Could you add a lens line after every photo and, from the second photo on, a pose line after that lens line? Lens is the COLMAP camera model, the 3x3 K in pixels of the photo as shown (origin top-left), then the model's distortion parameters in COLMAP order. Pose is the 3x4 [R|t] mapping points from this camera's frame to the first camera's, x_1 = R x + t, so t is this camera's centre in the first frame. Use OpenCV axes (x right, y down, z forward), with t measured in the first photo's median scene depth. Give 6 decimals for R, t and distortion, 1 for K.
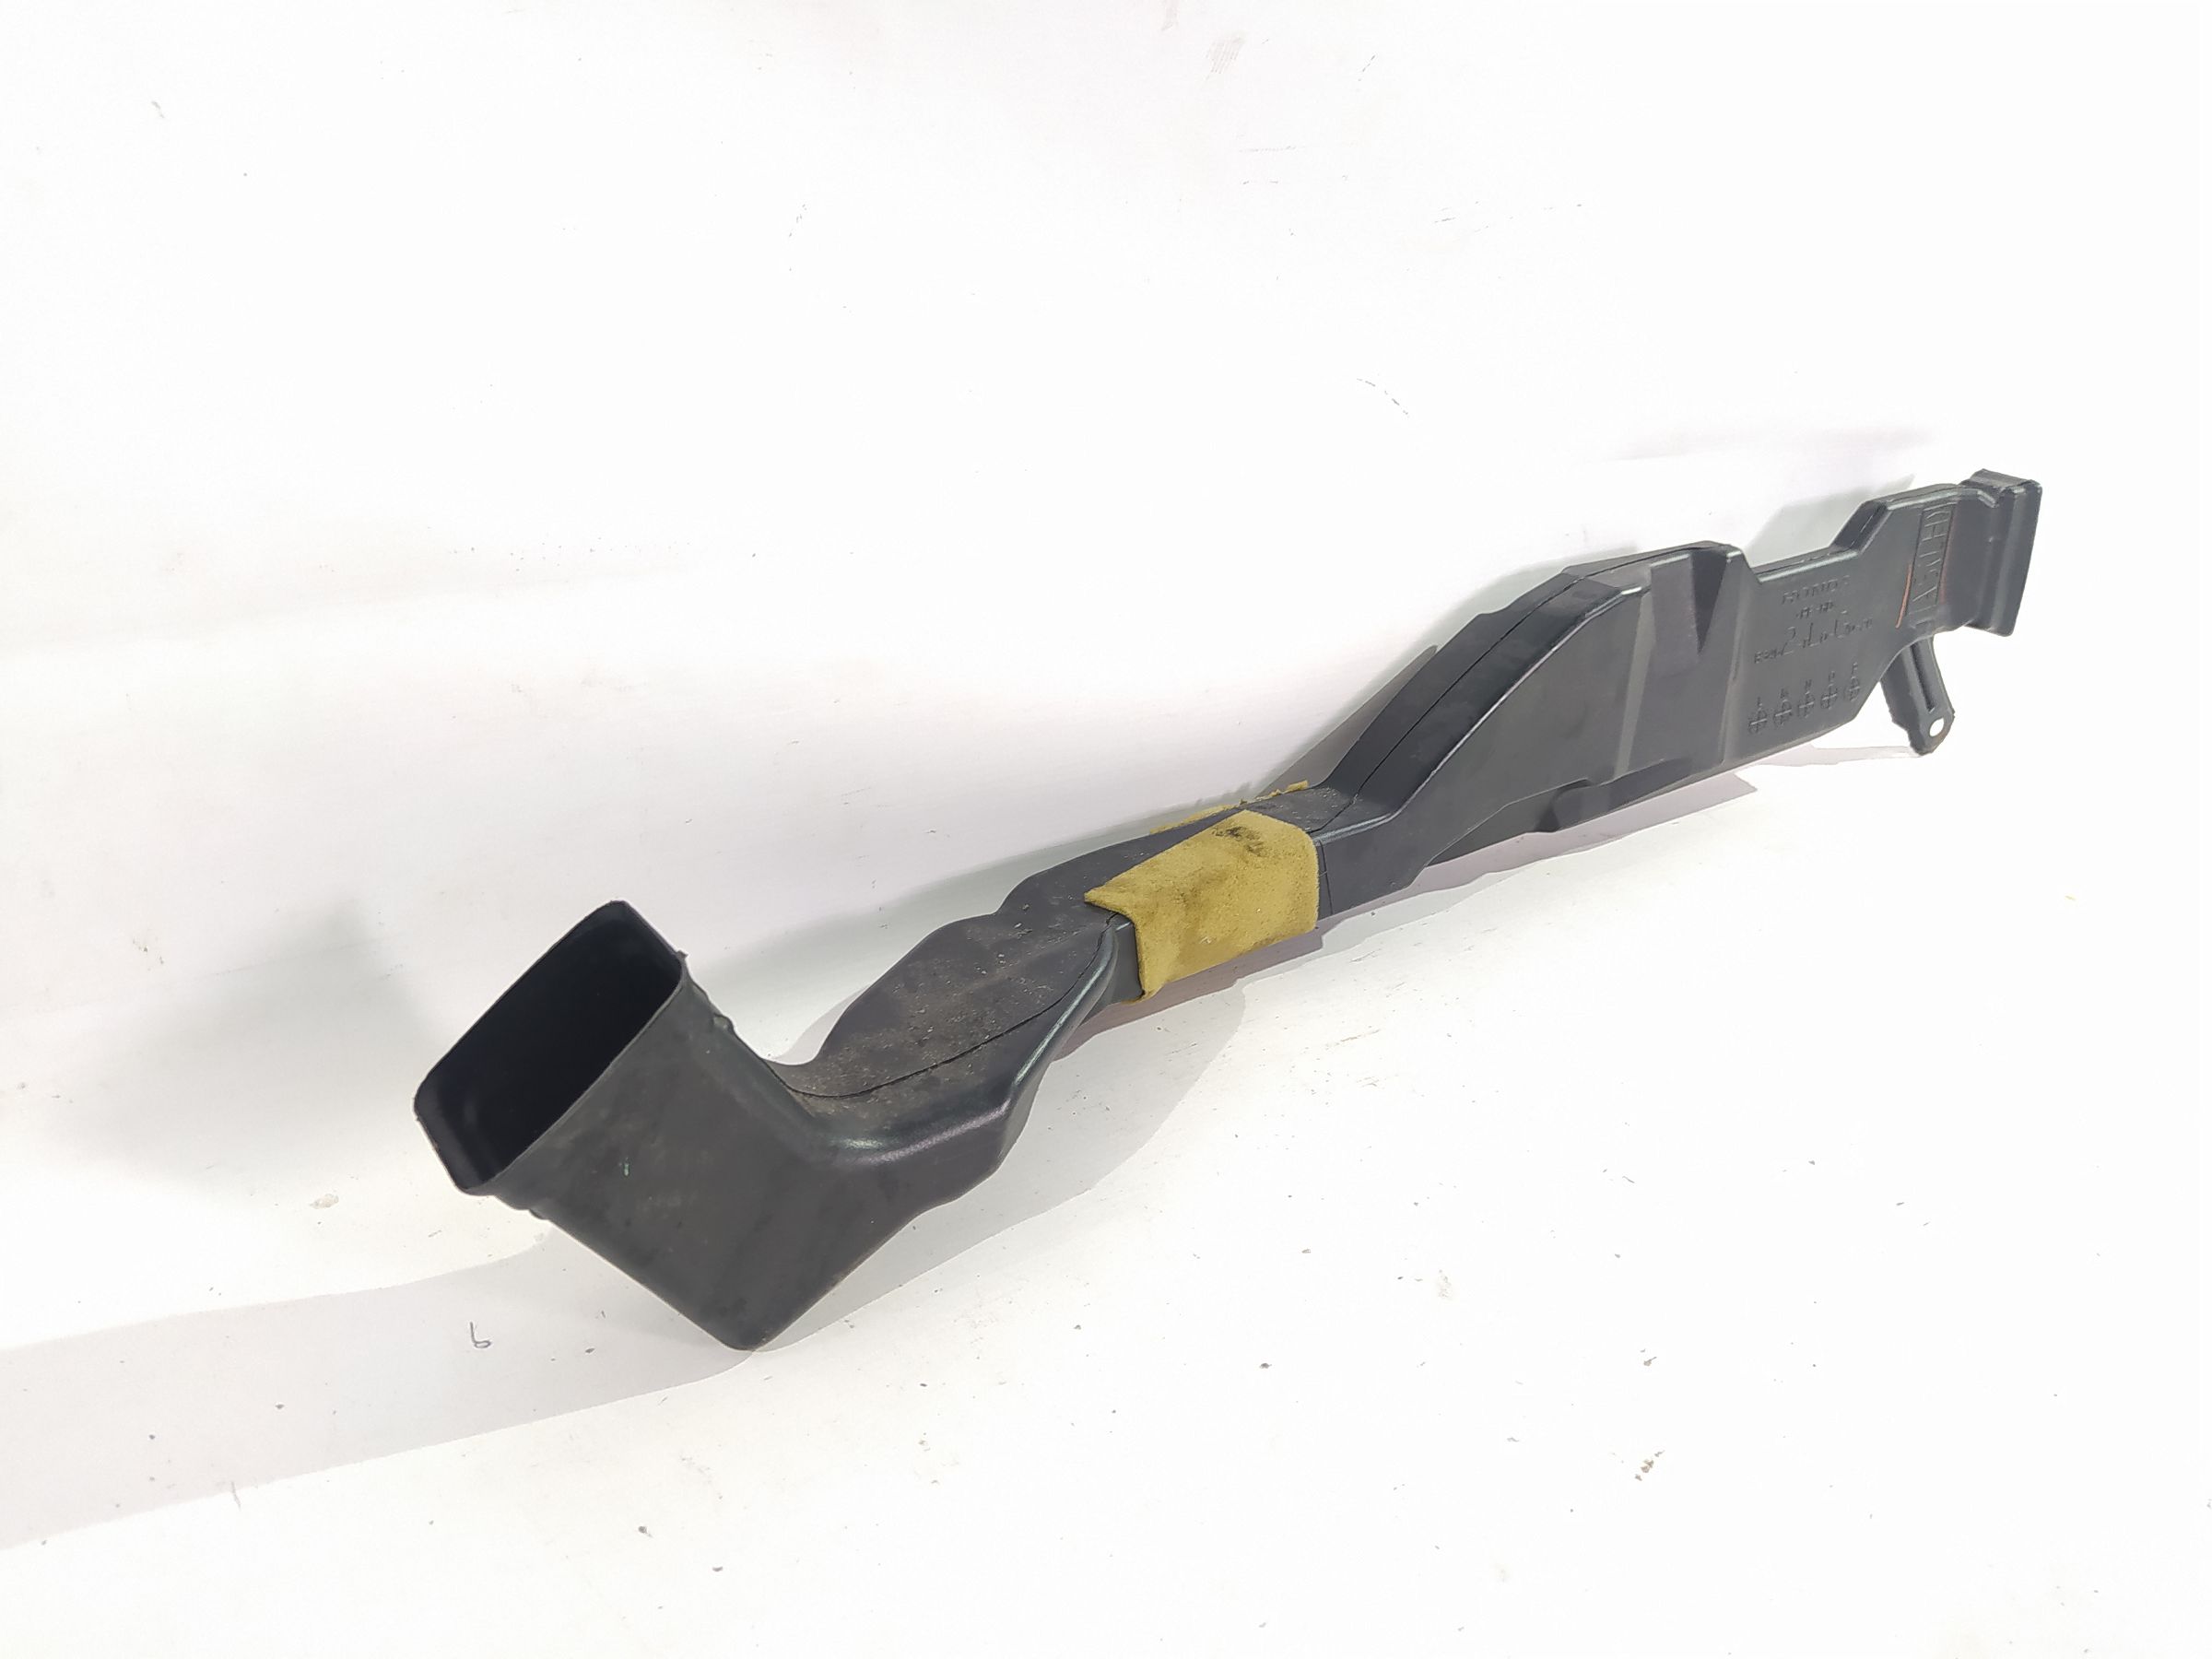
lens RADIAL K [[1704.8, 0, 1106.0], [0, 1704.8, 829.5], [0, 0, 1]] dist [0.095219, -0.201150]
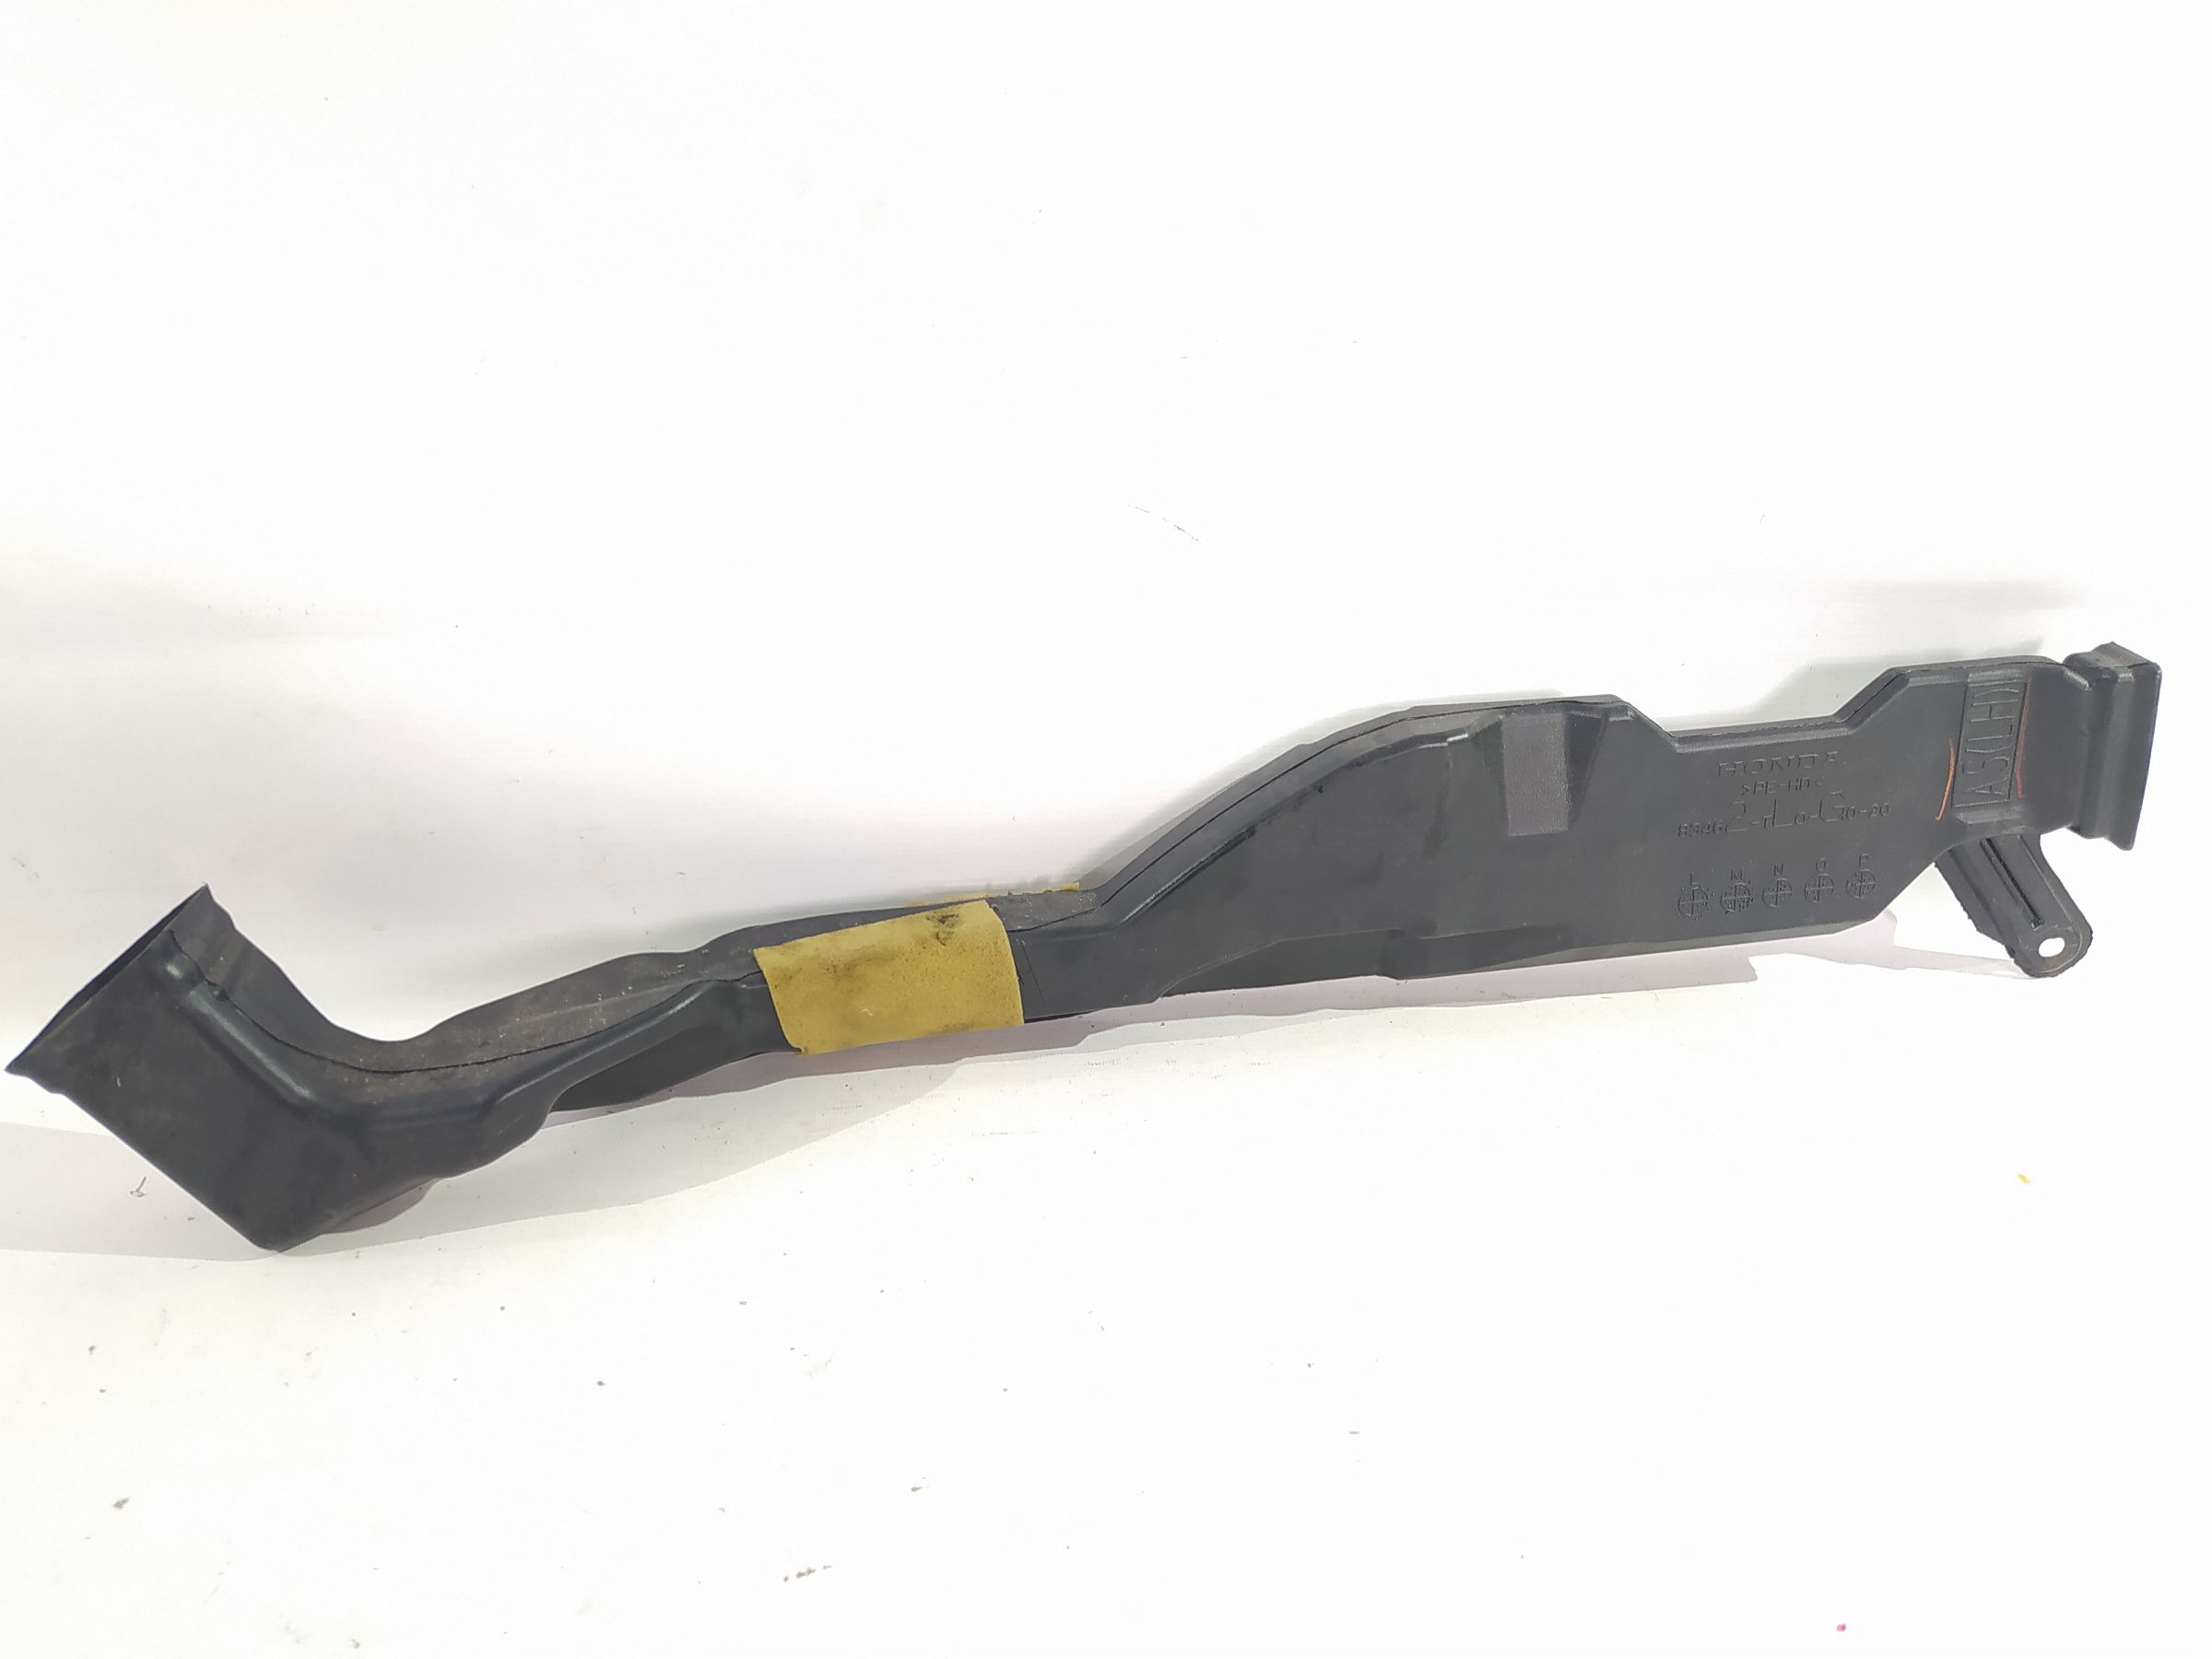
lens RADIAL K [[1704.8, 0, 1106.0], [0, 1704.8, 829.5], [0, 0, 1]] dist [0.095219, -0.201150]
pose [[0.885680, 0.144325, -0.441295, 0.575678], [-0.151182, 0.988308, 0.019804, -0.082717], [0.438994, 0.049176, 0.897143, 0.077998]]
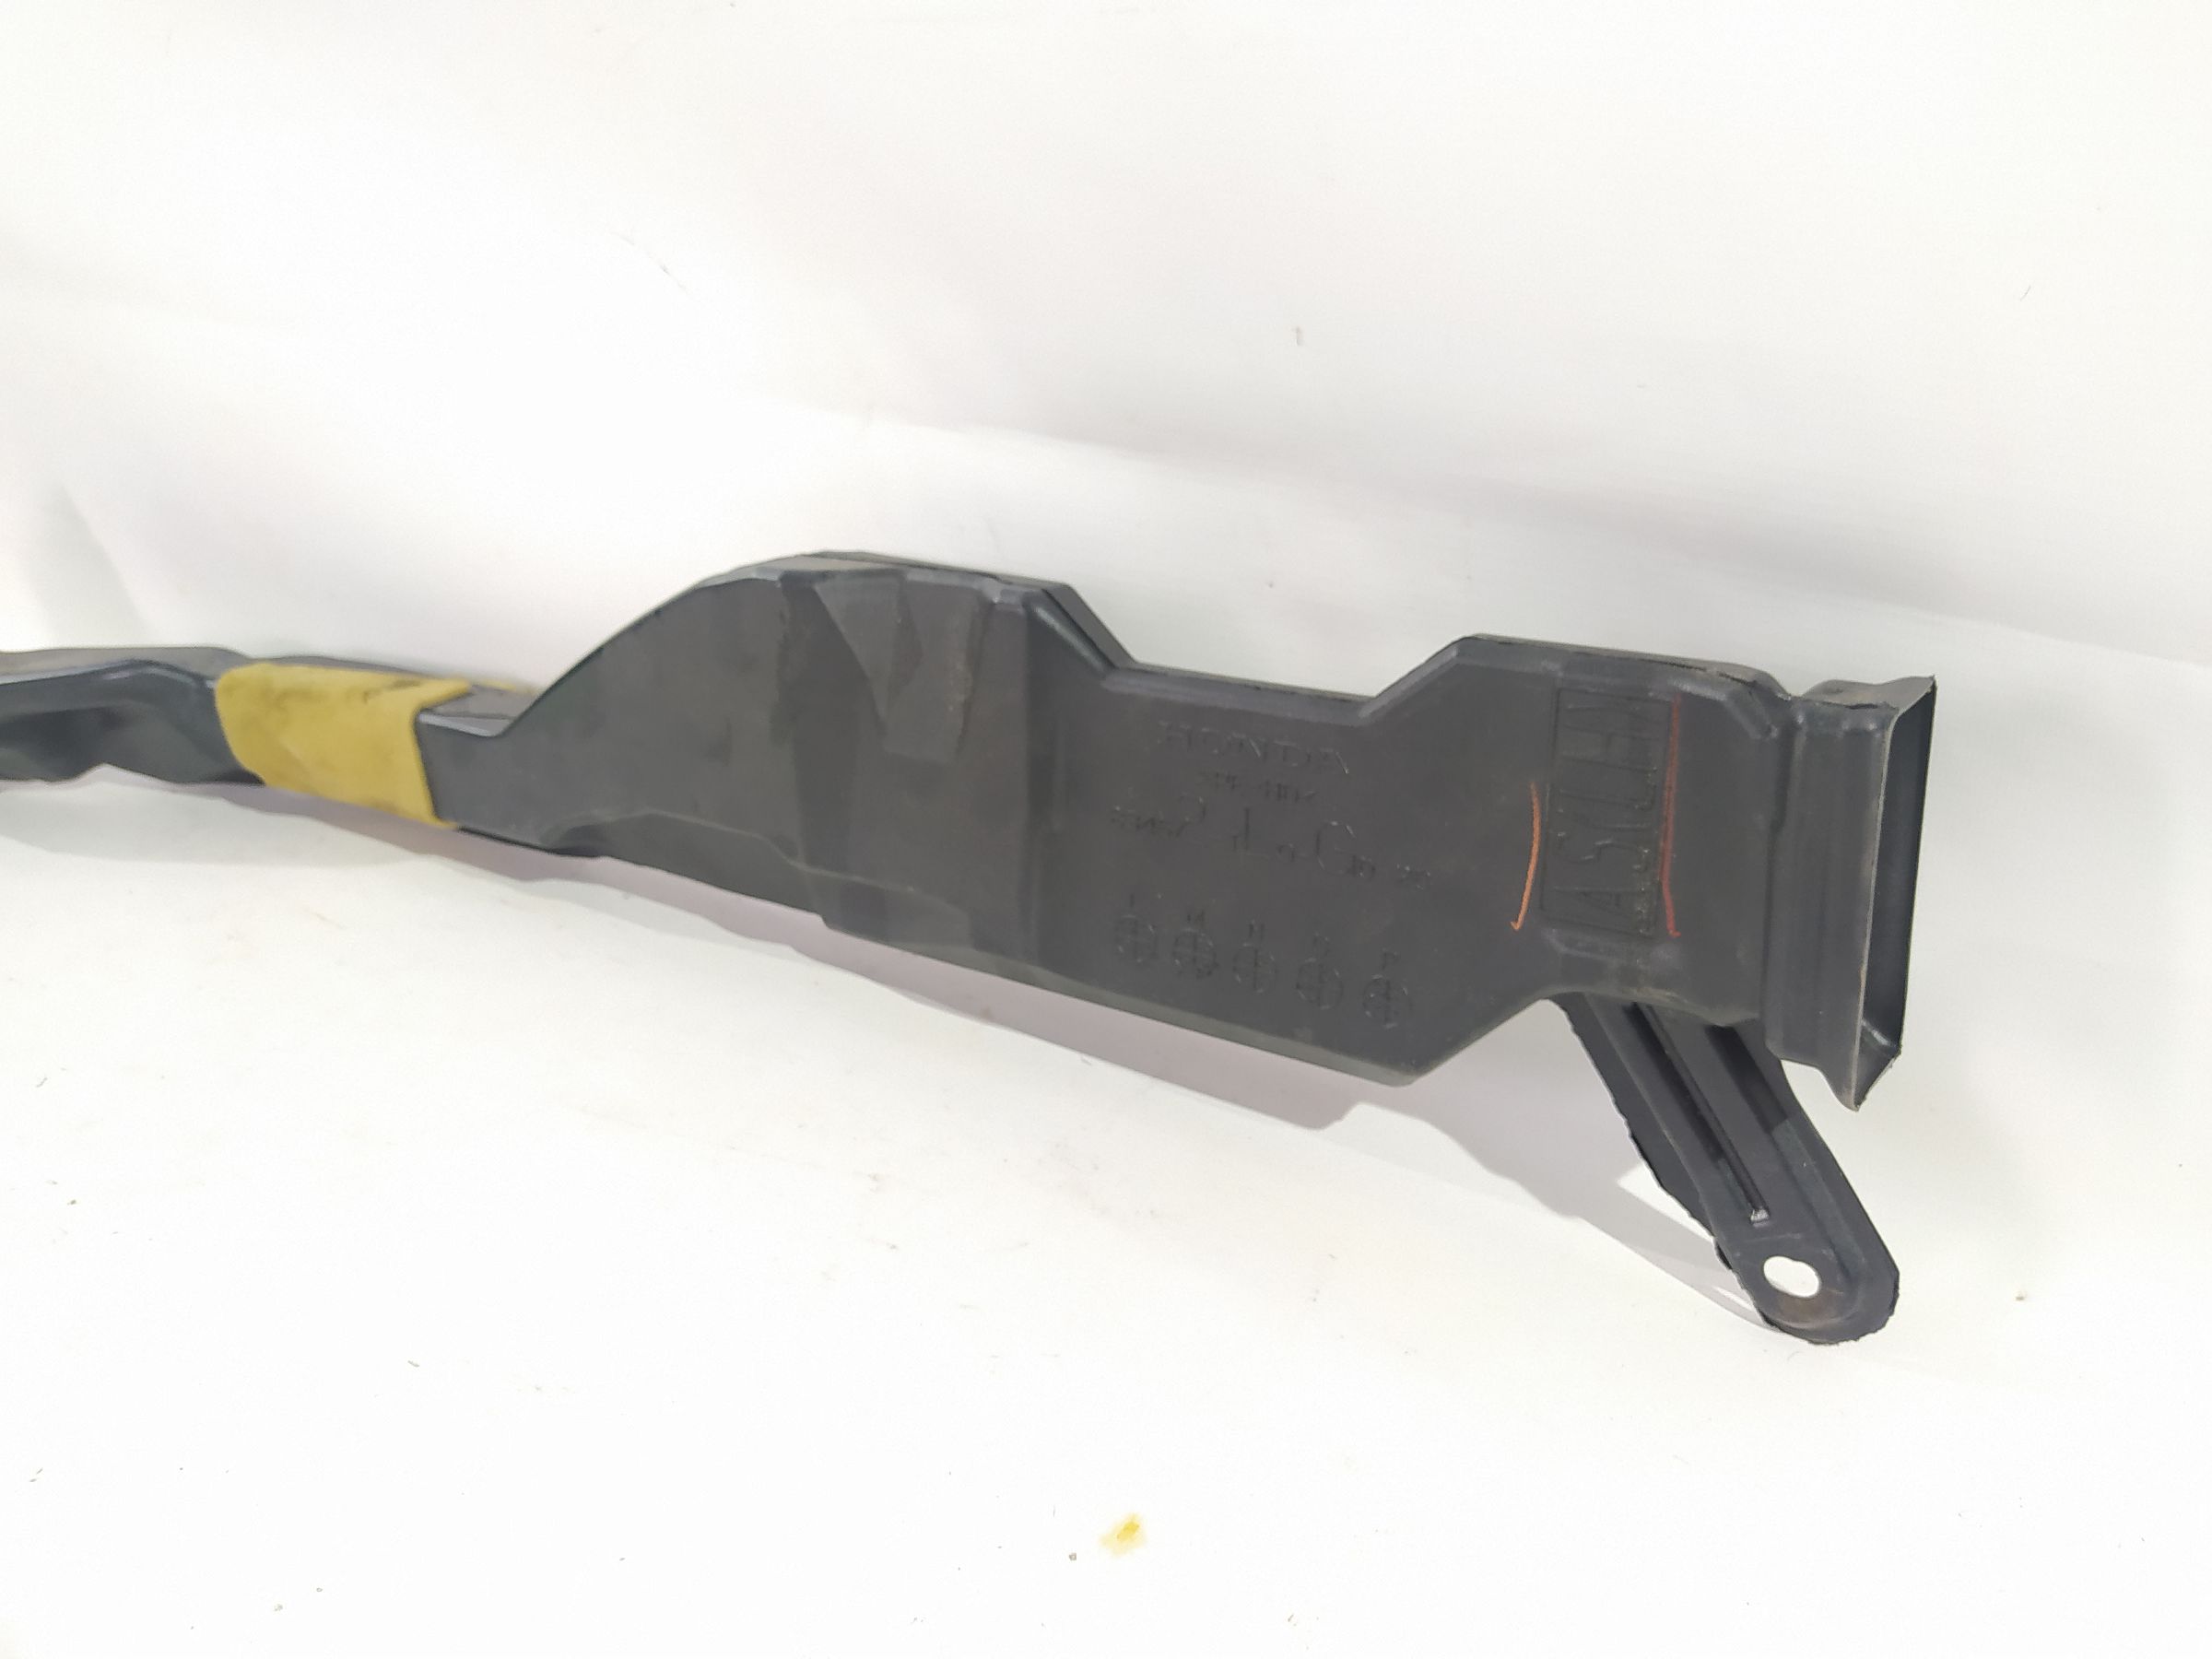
lens RADIAL K [[1704.8, 0, 1106.0], [0, 1704.8, 829.5], [0, 0, 1]] dist [0.095219, -0.201150]
pose [[0.364061, 0.311381, -0.877782, 0.993102], [-0.387278, 0.907729, 0.161381, -0.210950], [0.847039, 0.281193, 0.451060, 0.844006]]
